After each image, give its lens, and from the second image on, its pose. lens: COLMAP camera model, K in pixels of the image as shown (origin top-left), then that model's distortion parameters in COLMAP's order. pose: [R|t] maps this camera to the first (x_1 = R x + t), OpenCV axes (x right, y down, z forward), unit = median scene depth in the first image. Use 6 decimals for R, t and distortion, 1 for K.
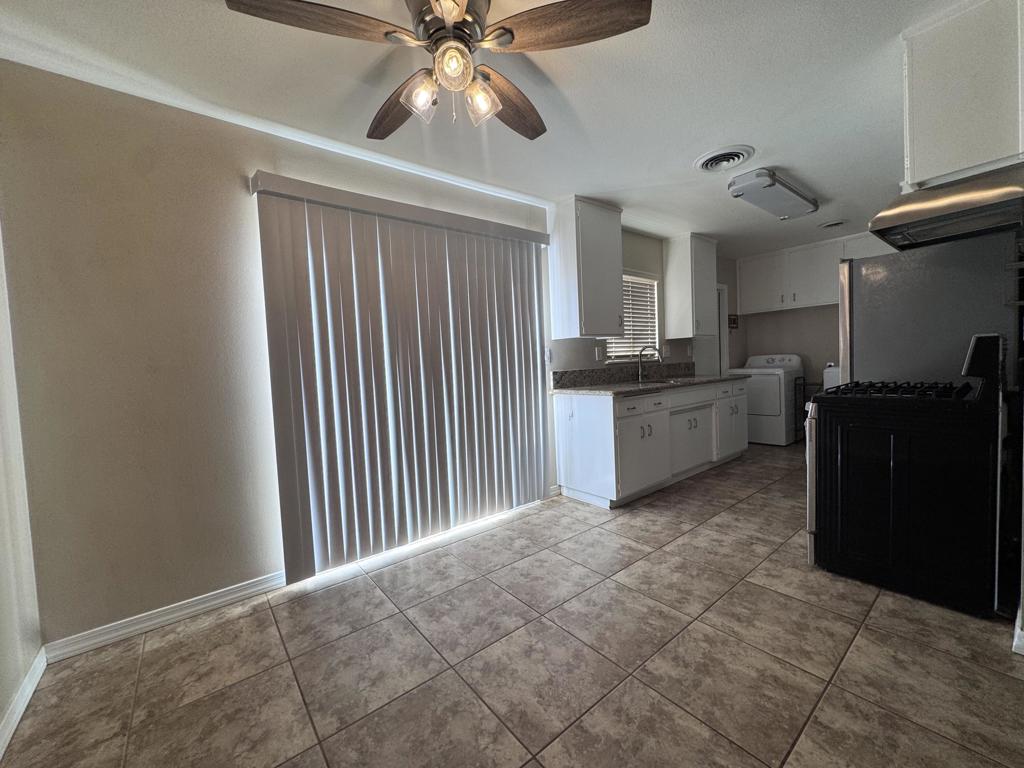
lens RADIAL K [[408.8, 0, 510.8], [0, 408.8, 381.6], [0, 0, 1]] dist [-0.003868, 0.000884]
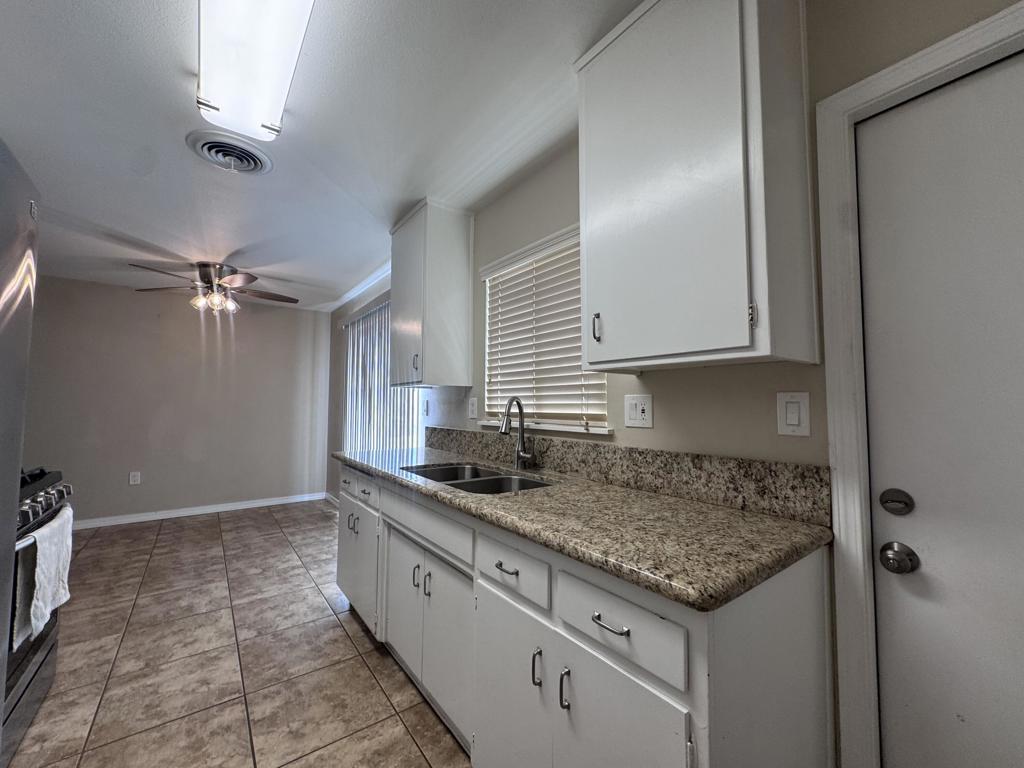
lens RADIAL K [[408.8, 0, 511.5], [0, 408.8, 381.7], [0, 0, 1]] dist [-0.003868, 0.000884]
pose [[-0.025314, -0.011555, -0.999613, 1.322670], [-0.050601, 0.998666, -0.010262, -0.163621], [0.998398, 0.050322, -0.025865, 1.646269]]
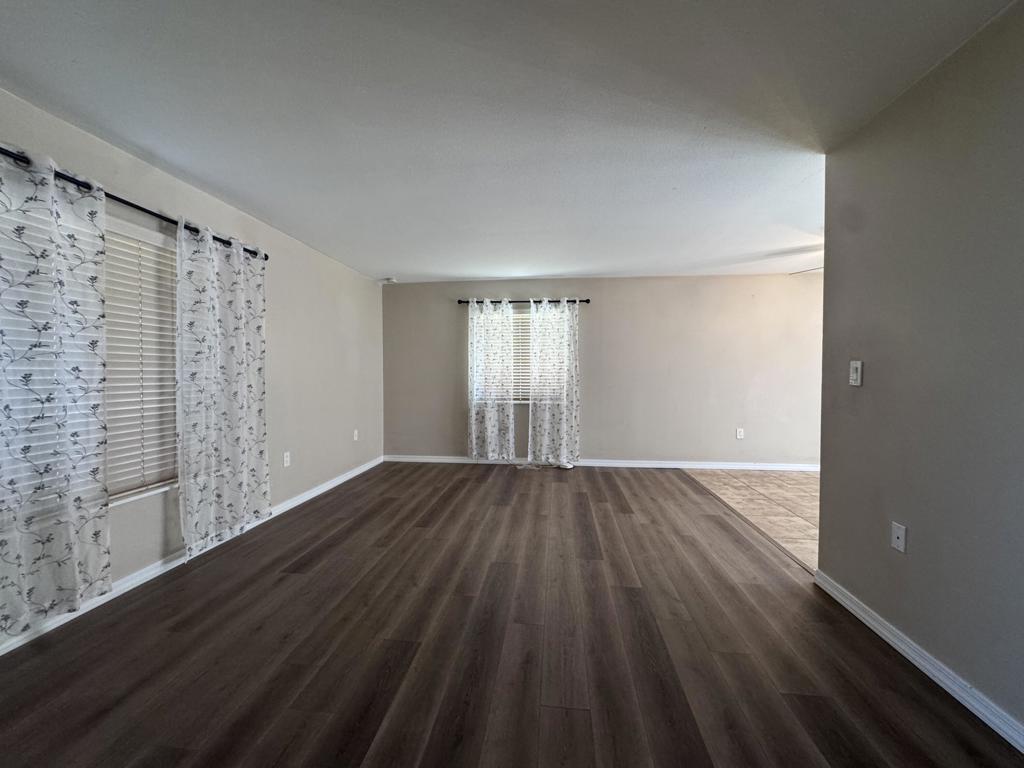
lens RADIAL K [[408.8, 0, 510.5], [0, 408.8, 382.0], [0, 0, 1]] dist [-0.003868, 0.000884]
pose [[-0.708620, 0.061194, -0.702931, 1.907479], [-0.001519, 0.996097, 0.088248, -0.140706], [0.705588, 0.063602, -0.705762, 0.694193]]
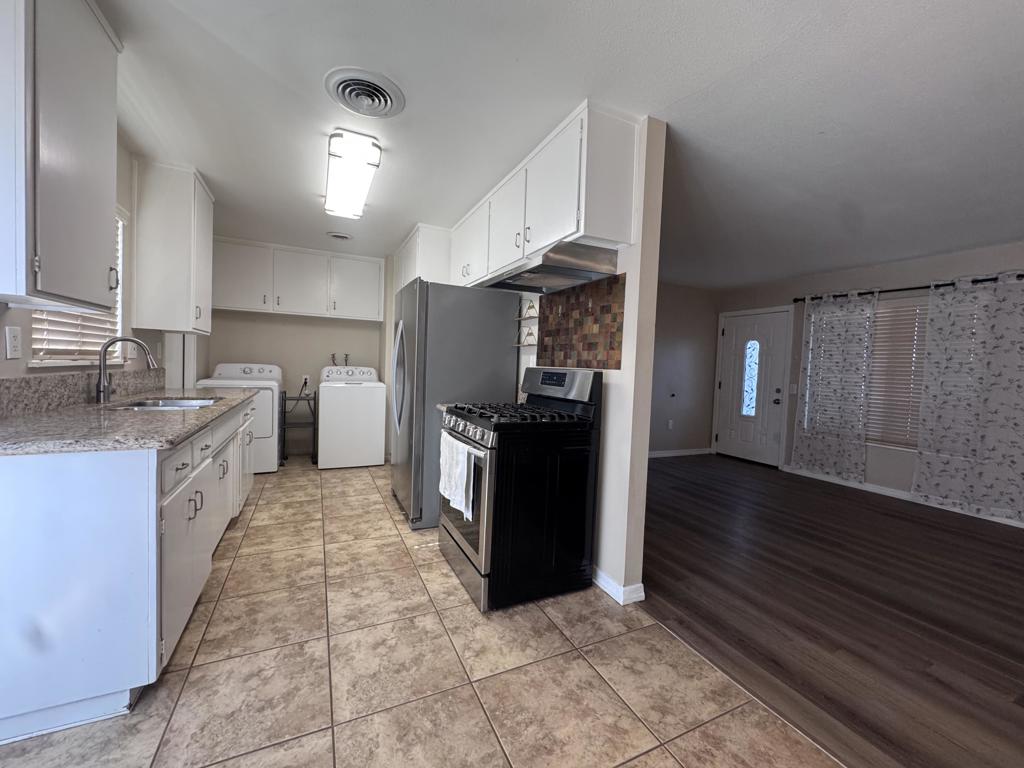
lens RADIAL K [[408.8, 0, 511.1], [0, 408.8, 382.3], [0, 0, 1]] dist [-0.003868, 0.000884]
pose [[0.220676, 0.017028, 0.975199, -0.115752], [-0.004508, 0.999855, -0.016438, -0.035564], [-0.975337, -0.000769, 0.220720, 0.637162]]
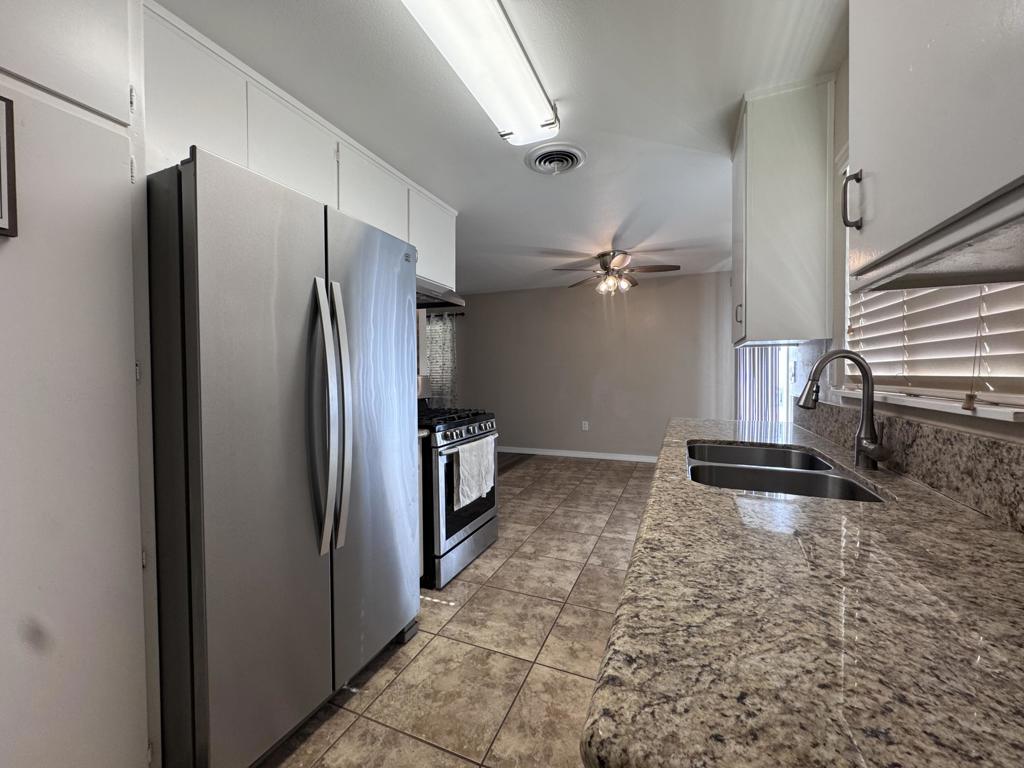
lens RADIAL K [[408.8, 0, 511.6], [0, 408.8, 381.6], [0, 0, 1]] dist [-0.003868, 0.000884]
pose [[-0.877117, 0.062230, -0.476229, 1.119914], [0.024874, 0.996125, 0.084355, -0.156784], [0.479633, 0.062143, -0.875266, 1.869139]]
